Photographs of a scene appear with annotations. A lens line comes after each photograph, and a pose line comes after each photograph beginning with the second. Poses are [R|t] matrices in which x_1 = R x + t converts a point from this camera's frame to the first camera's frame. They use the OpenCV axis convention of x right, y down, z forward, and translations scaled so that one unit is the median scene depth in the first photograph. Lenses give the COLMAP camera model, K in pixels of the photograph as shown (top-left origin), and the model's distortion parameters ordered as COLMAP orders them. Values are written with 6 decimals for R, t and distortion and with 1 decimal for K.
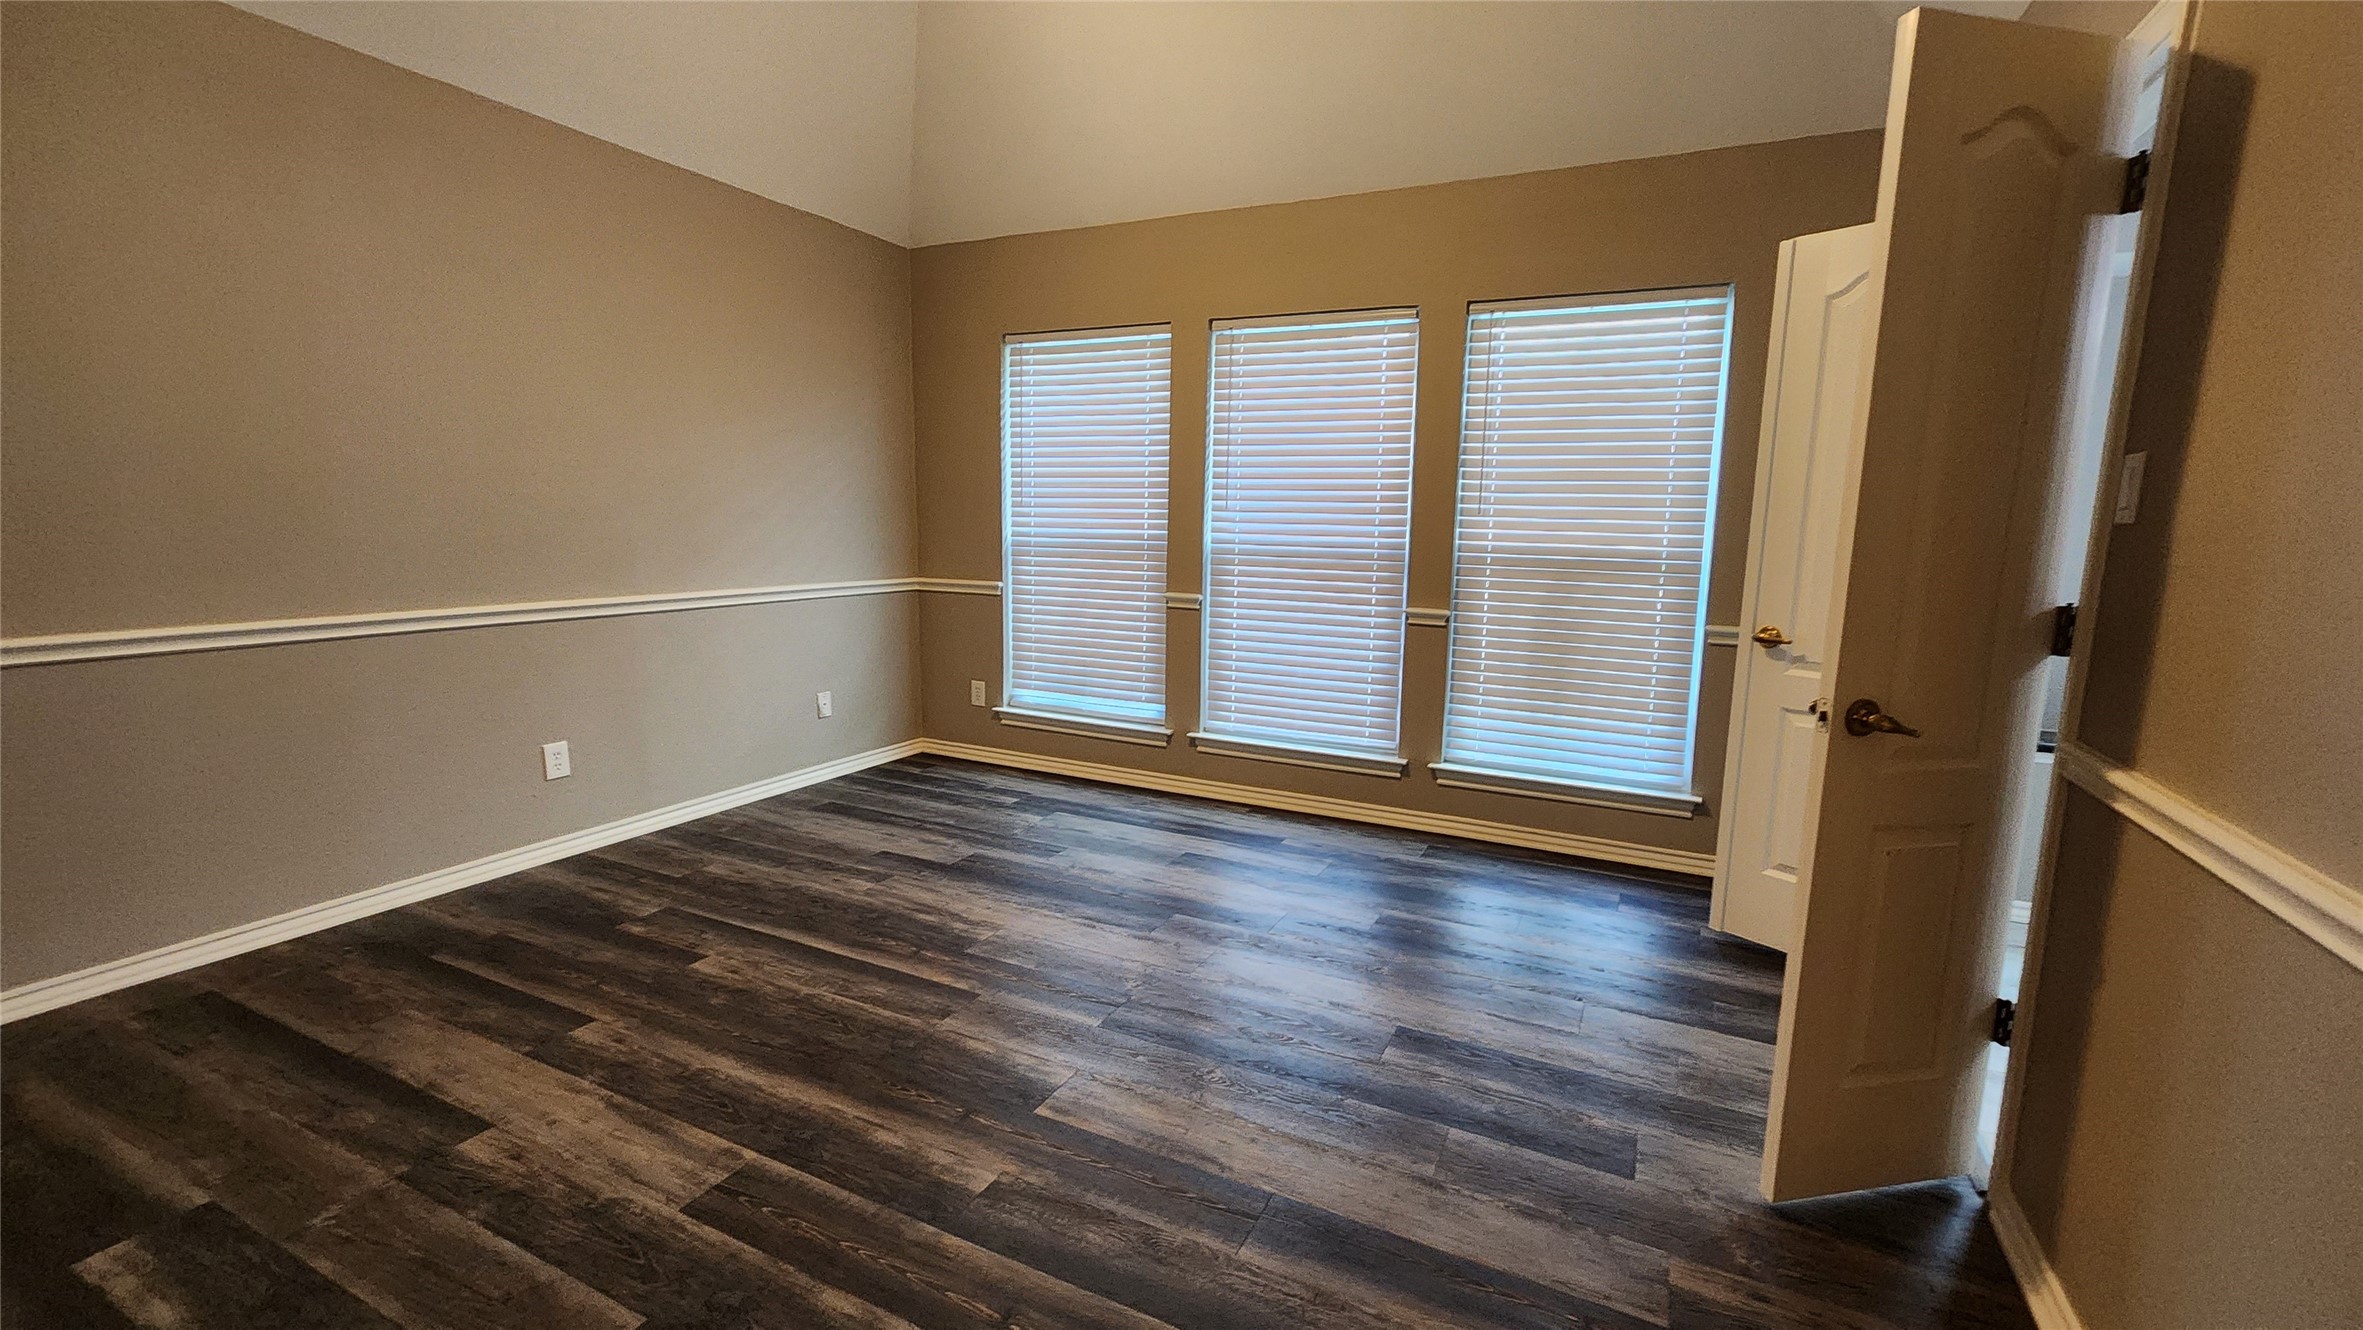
lens RADIAL K [[980.4, 0, 1209.3], [0, 980.4, 662.1], [0, 0, 1]] dist [0.002306, -0.000184]
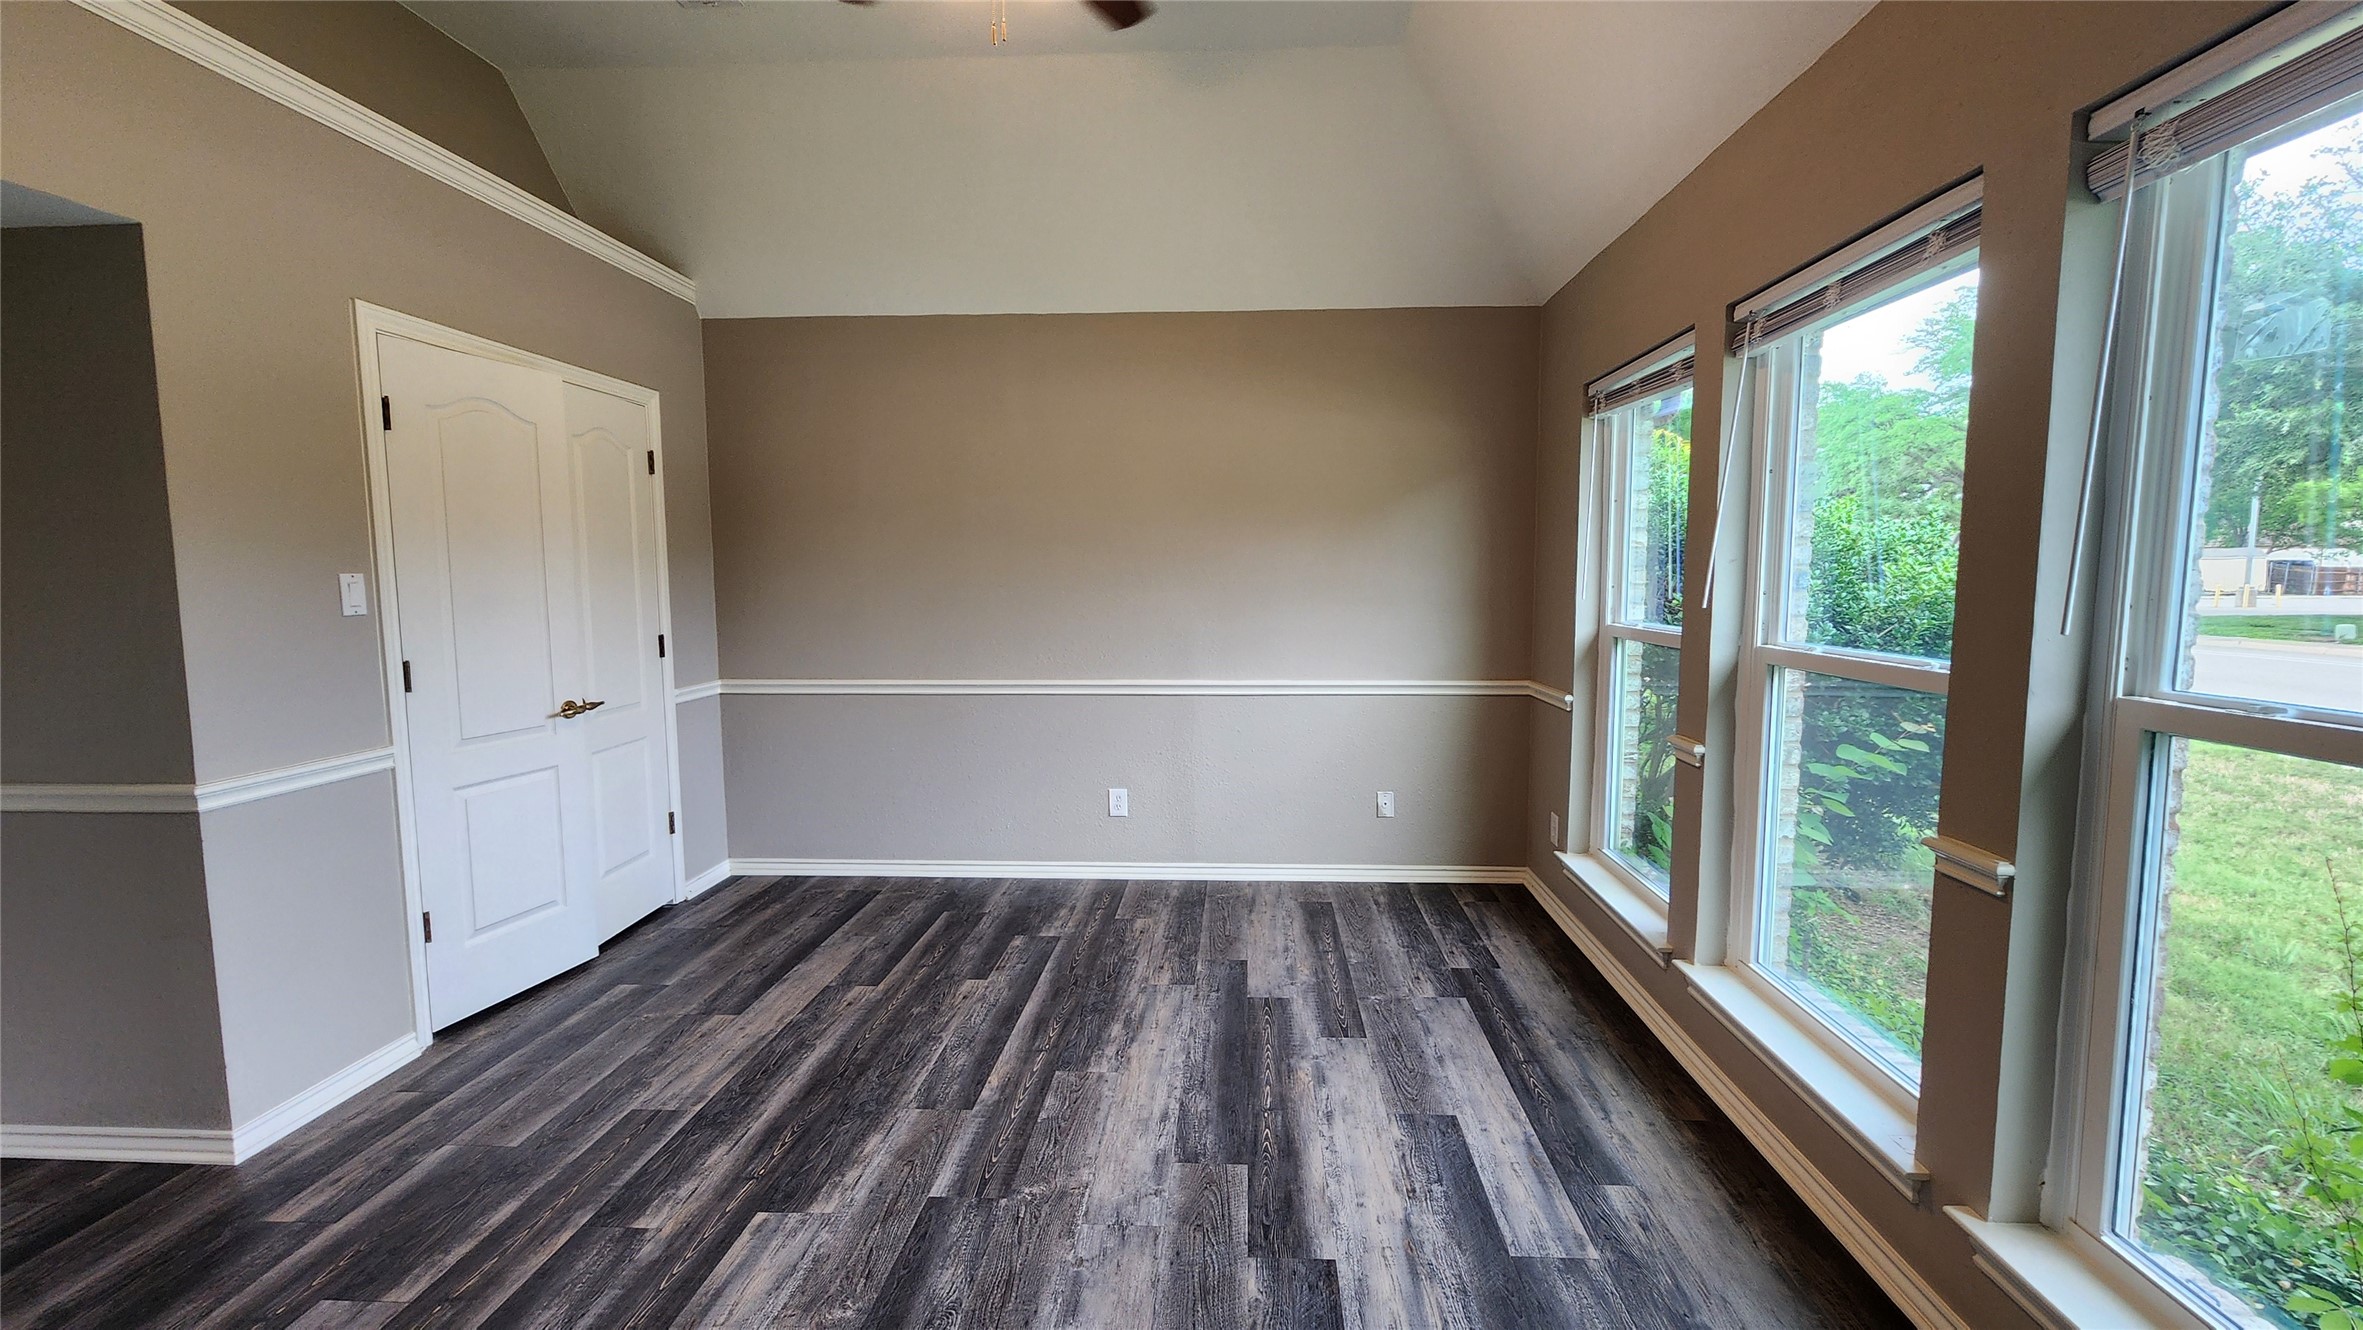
lens RADIAL K [[980.4, 0, 1195.9], [0, 980.4, 671.4], [0, 0, 1]] dist [0.002306, -0.000184]
pose [[0.386316, 0.068960, -0.919785, 0.563742], [-0.124374, 0.991988, 0.022136, -0.114800], [0.913942, 0.105846, 0.391798, 0.593855]]
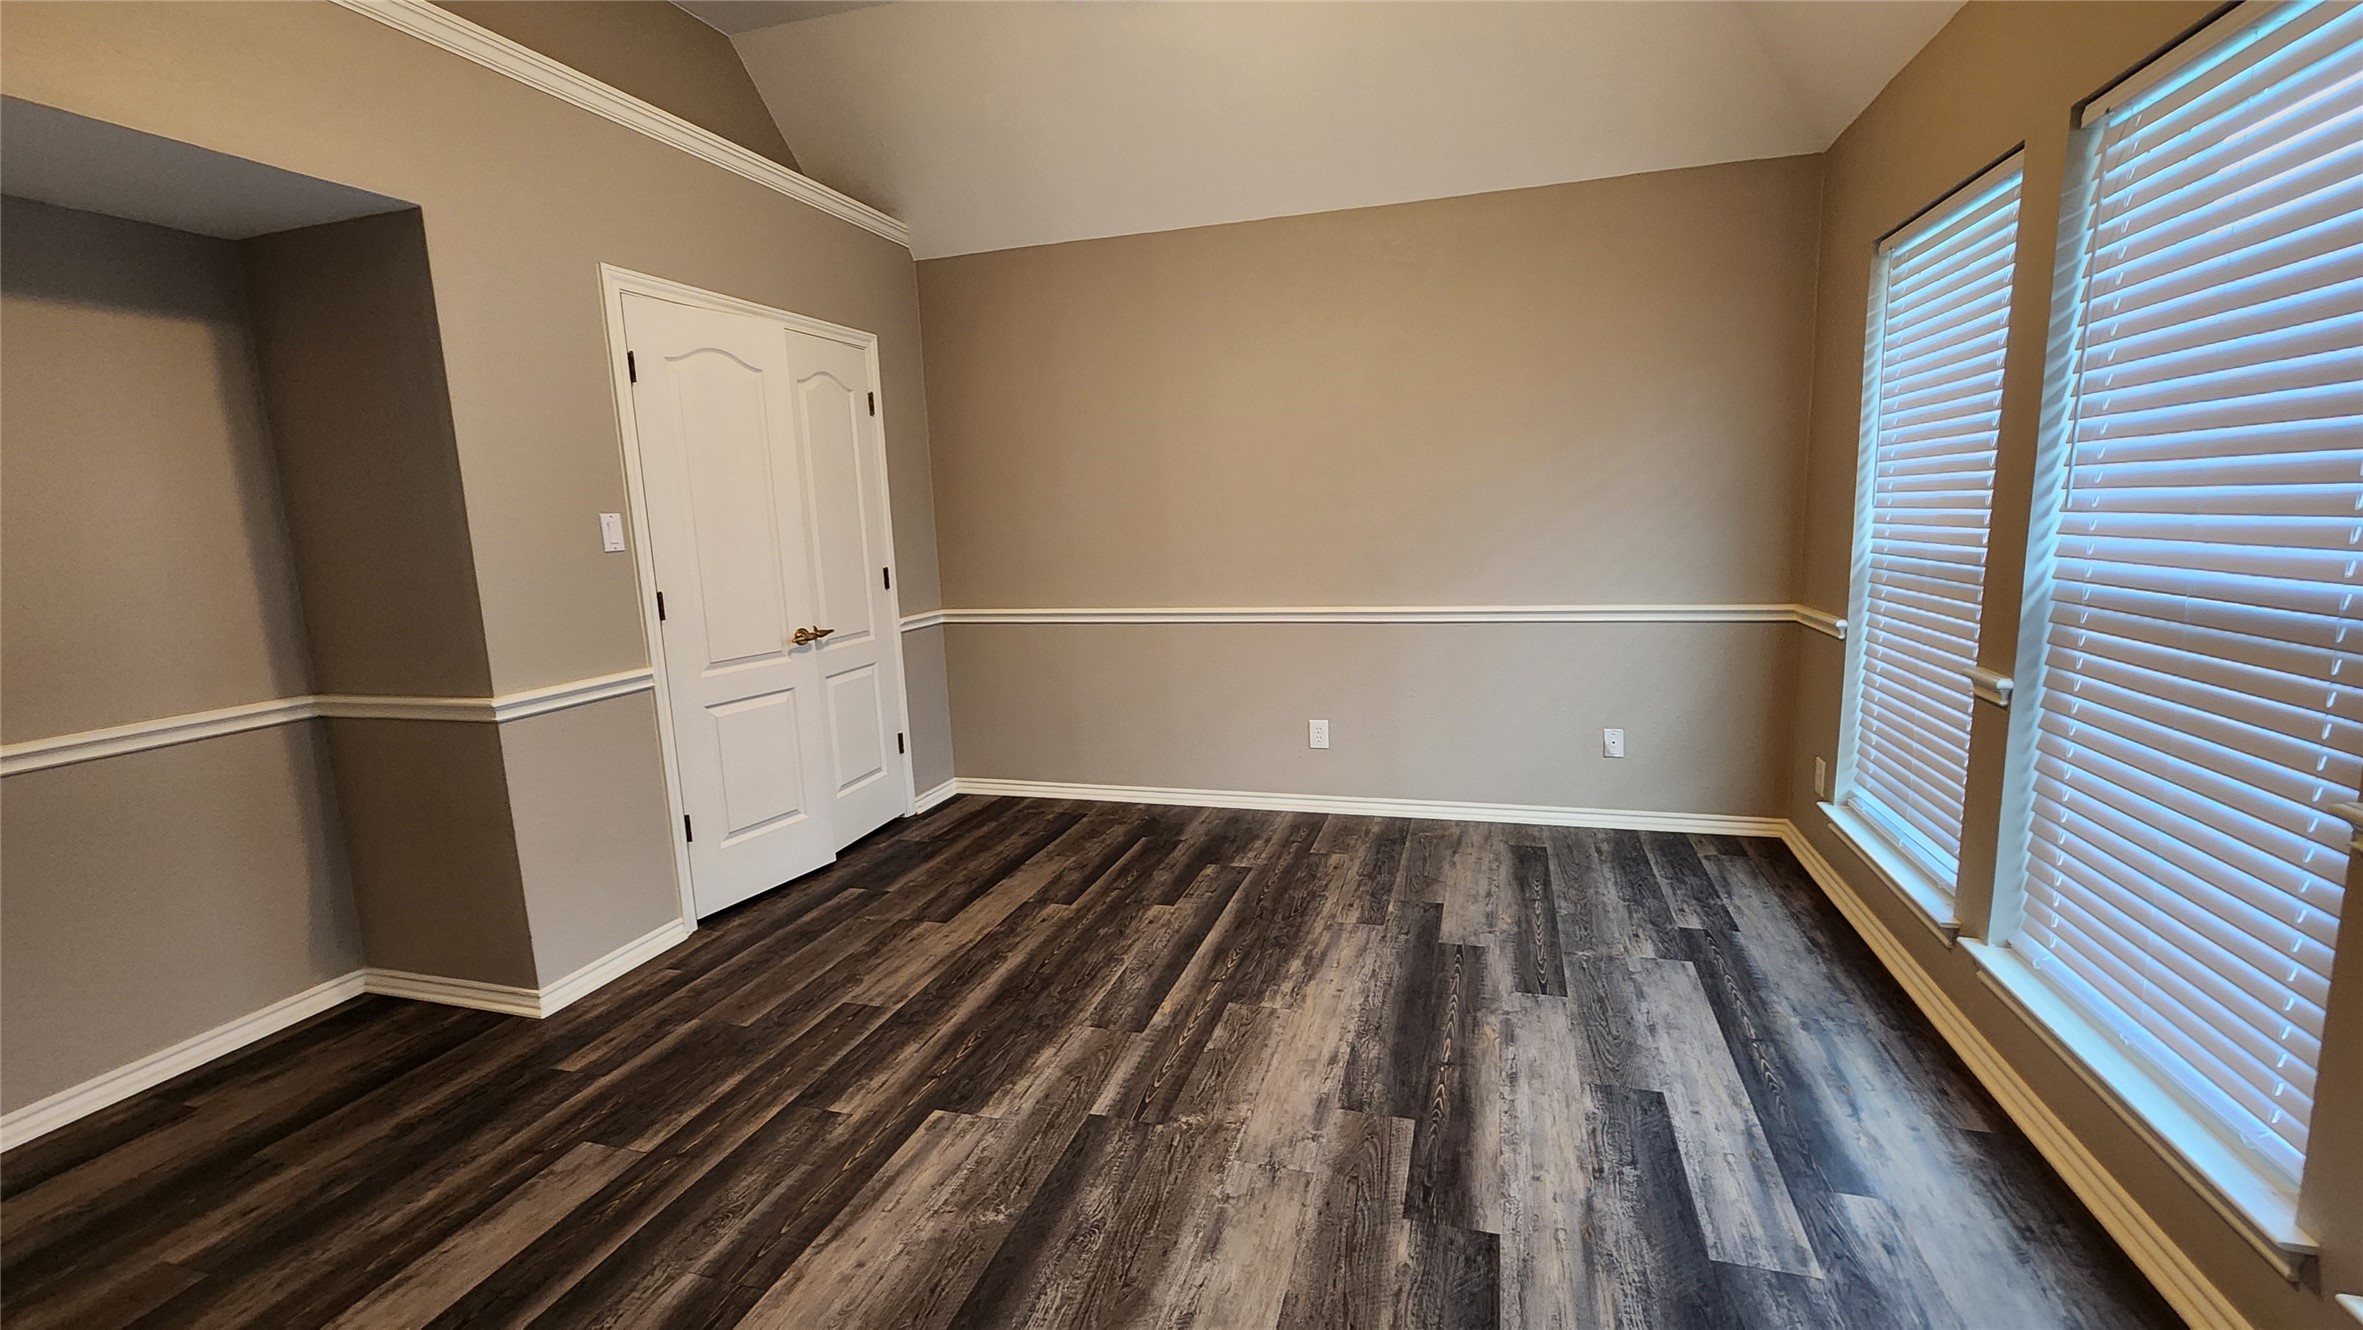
lens RADIAL K [[980.4, 0, 1199.0], [0, 980.4, 671.3], [0, 0, 1]] dist [0.002306, -0.000184]
pose [[0.155833, 0.132910, -0.978801, 0.538106], [-0.107841, 0.987272, 0.116891, -0.111632], [0.981879, 0.087339, 0.168183, 0.659545]]
